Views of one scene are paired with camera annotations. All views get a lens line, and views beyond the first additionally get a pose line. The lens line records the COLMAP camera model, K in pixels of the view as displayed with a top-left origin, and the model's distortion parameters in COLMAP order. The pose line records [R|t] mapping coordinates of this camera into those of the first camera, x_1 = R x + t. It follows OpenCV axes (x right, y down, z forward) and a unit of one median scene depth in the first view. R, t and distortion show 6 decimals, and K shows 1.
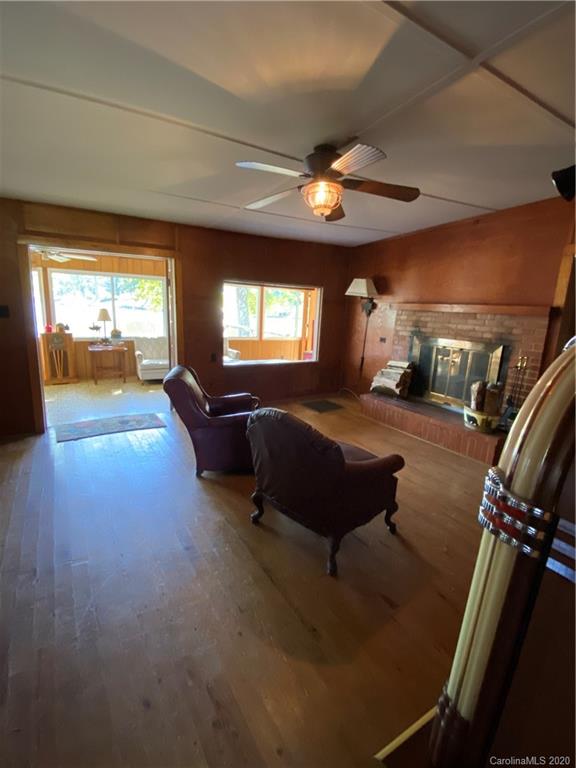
lens RADIAL K [[362.0, 0, 279.5], [0, 362.0, 384.6], [0, 0, 1]] dist [0.014834, -0.020461]
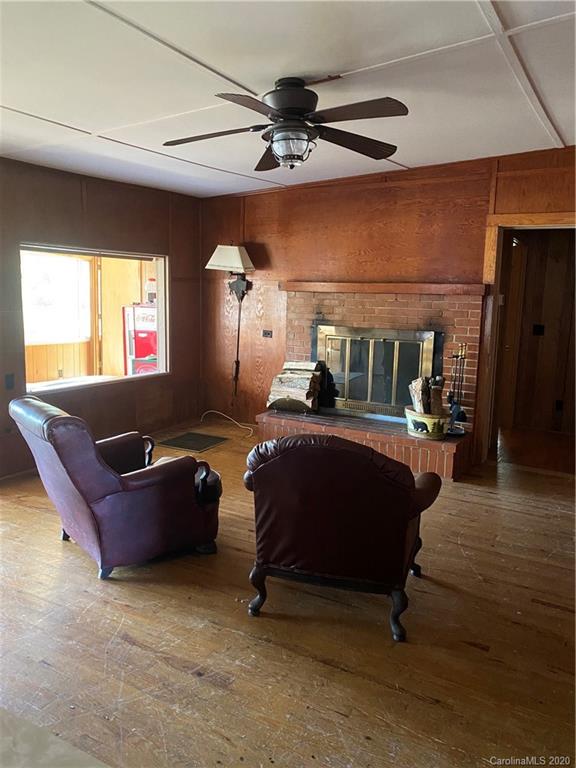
lens RADIAL K [[596.1, 0, 287.3], [0, 596.1, 381.6], [0, 0, 1]] dist [0.037348, -0.037499]
pose [[0.870883, -0.096748, 0.481875, -0.266713], [0.117507, 0.992987, -0.013001, -0.013743], [-0.477237, 0.067946, 0.876144, -0.014899]]
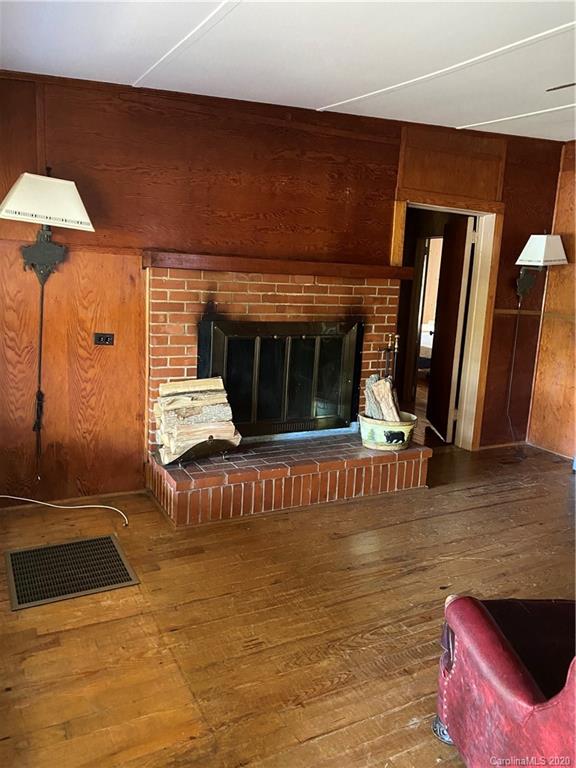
lens RADIAL K [[596.1, 0, 288.1], [0, 596.1, 381.1], [0, 0, 1]] dist [0.037348, -0.037499]
pose [[0.046763, -0.213692, 0.975781, -0.406397], [0.168910, 0.964474, 0.203122, -0.198338], [-0.984521, 0.155321, 0.081197, 0.831050]]
